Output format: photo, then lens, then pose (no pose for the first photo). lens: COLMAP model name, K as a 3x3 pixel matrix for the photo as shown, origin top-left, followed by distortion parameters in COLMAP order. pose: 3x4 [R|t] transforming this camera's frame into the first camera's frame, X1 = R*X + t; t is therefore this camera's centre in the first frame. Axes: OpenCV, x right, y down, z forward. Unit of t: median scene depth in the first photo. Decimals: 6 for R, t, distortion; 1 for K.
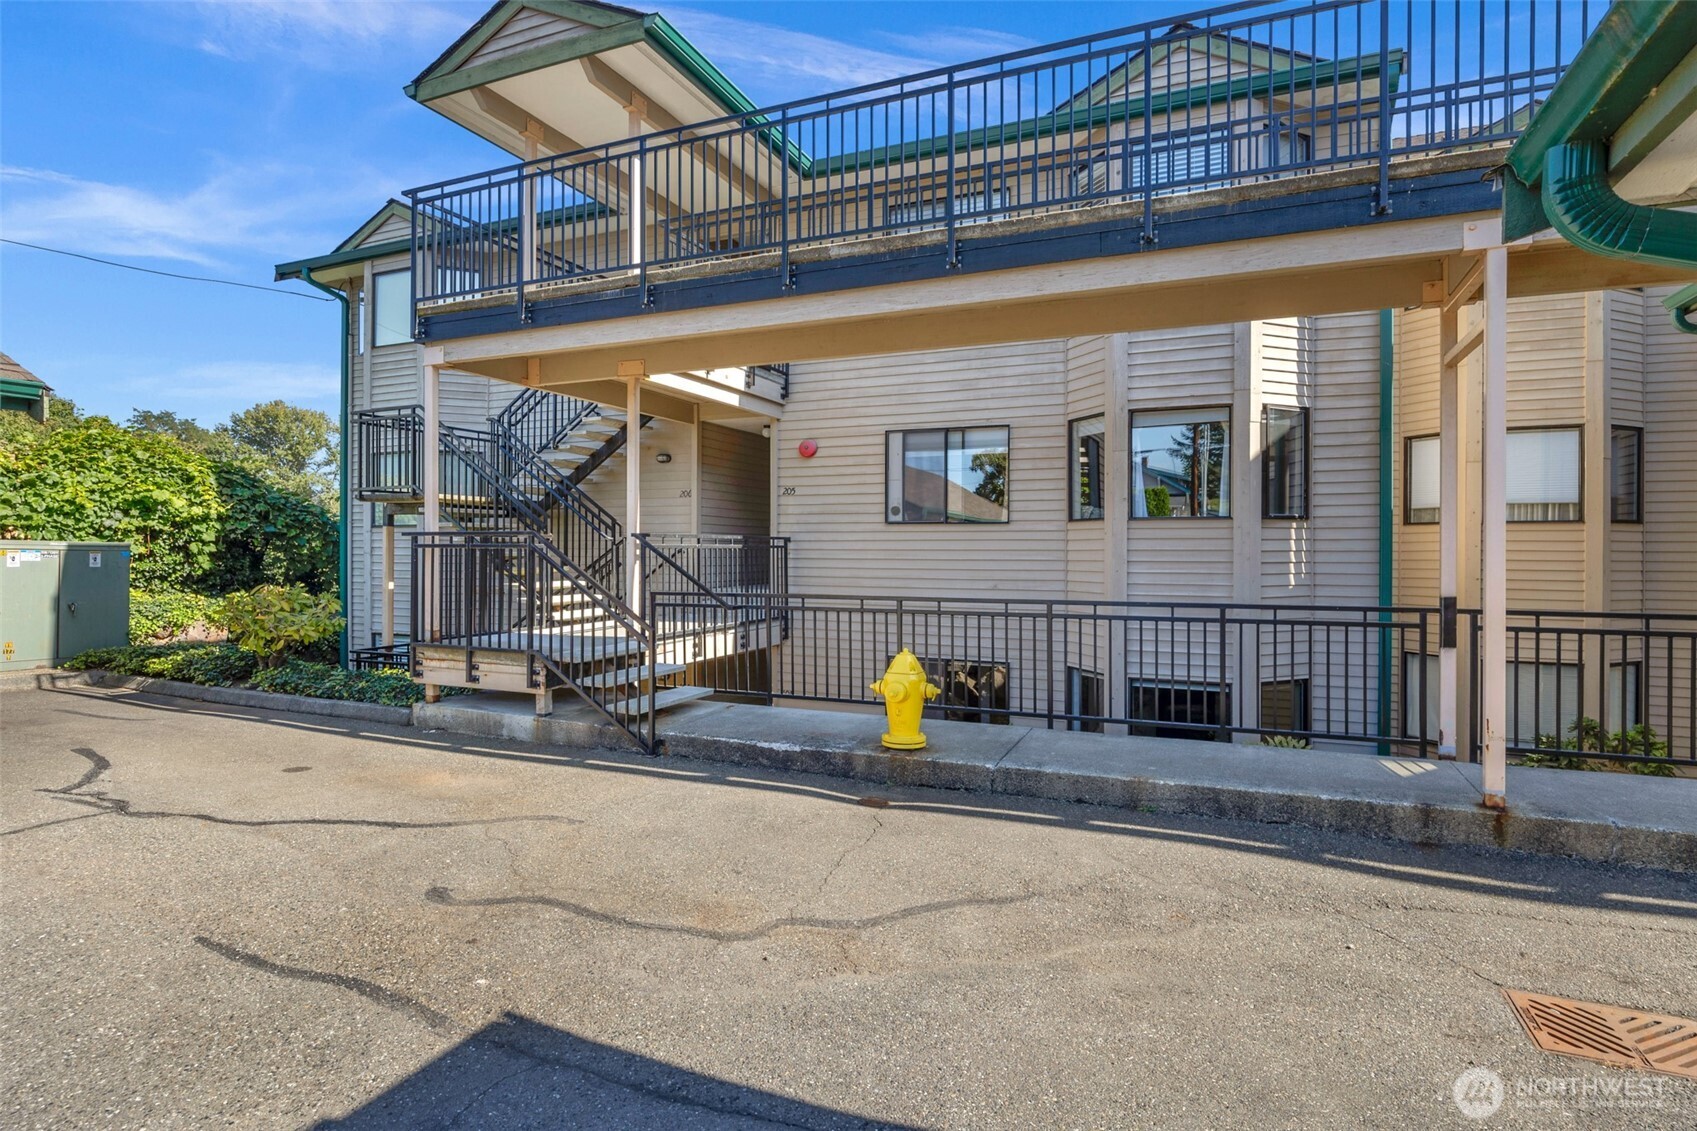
lens RADIAL K [[665.3, 0, 915.5], [0, 665.3, 561.5], [0, 0, 1]] dist [-0.000112, -0.000289]
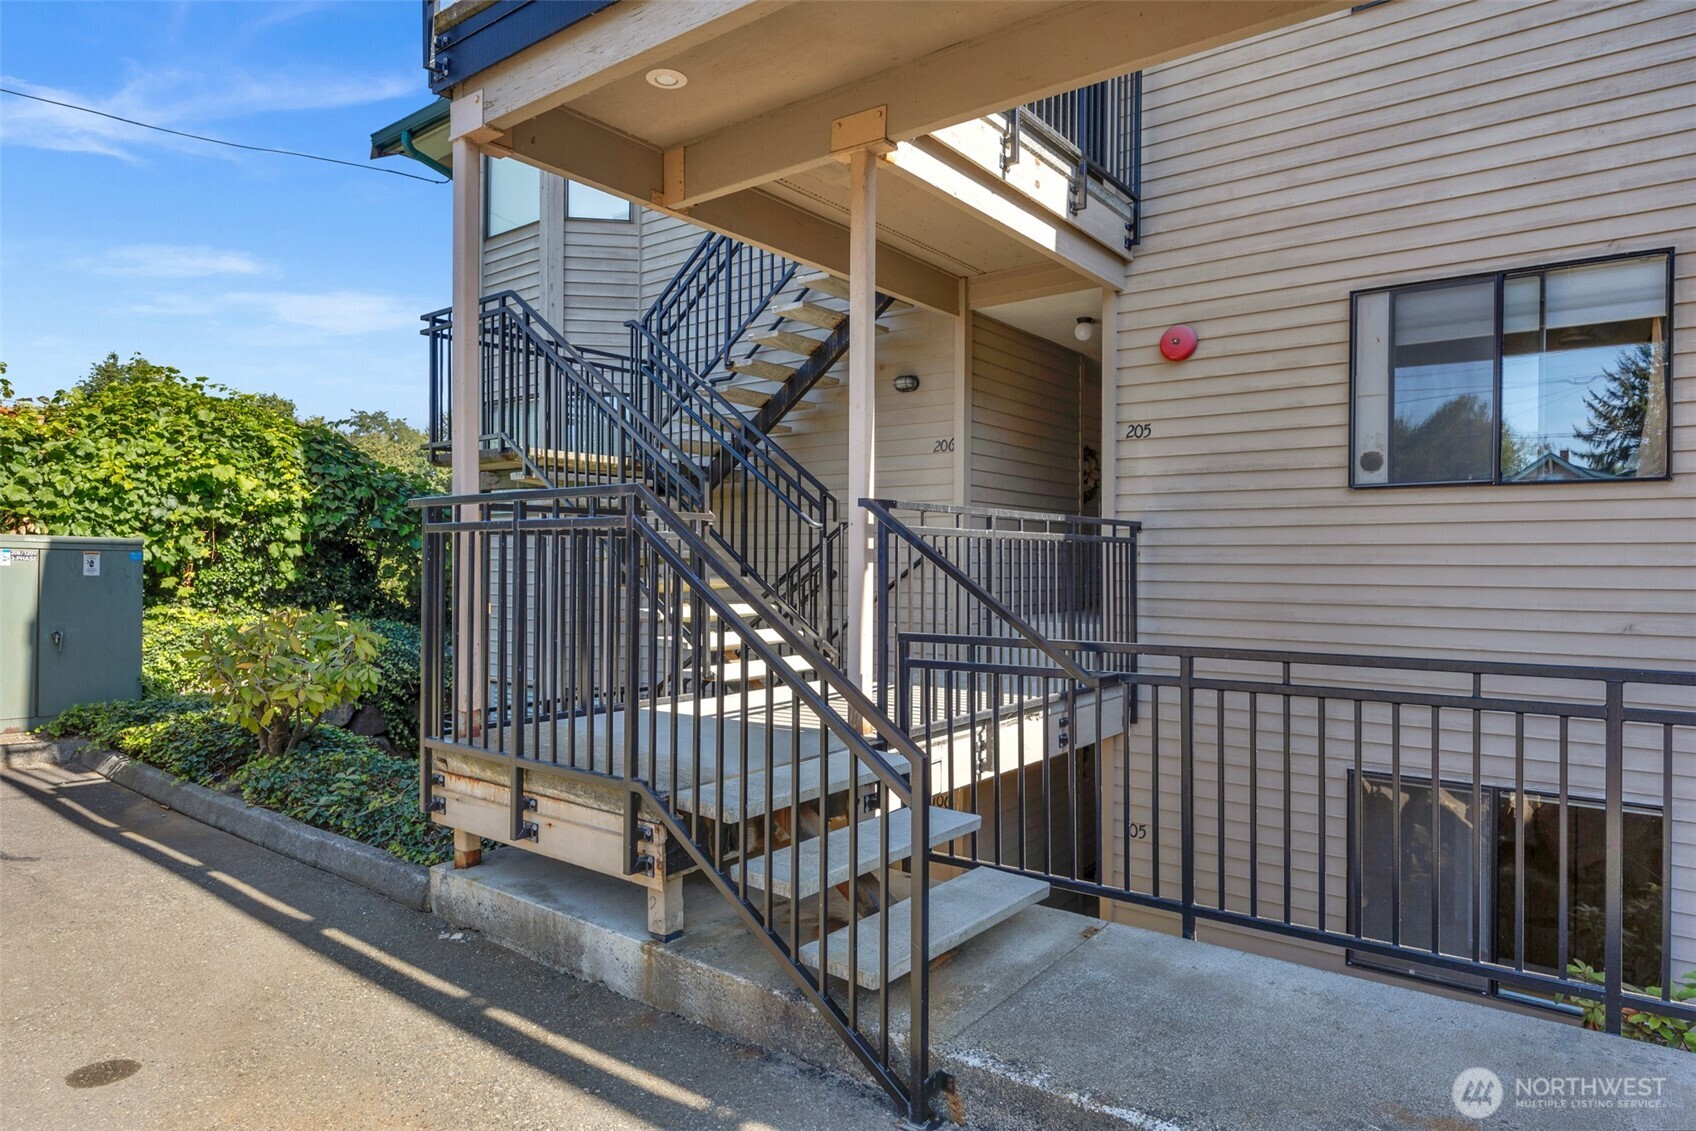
lens RADIAL K [[1036.0, 0, 850.7], [0, 1036.0, 570.1], [0, 0, 1]] dist [-0.035179, -0.000336]
pose [[0.920173, -0.001488, -0.391508, -0.119281], [-0.000037, 0.999992, -0.003888, 0.004767], [0.391511, 0.003592, 0.920166, 0.268669]]
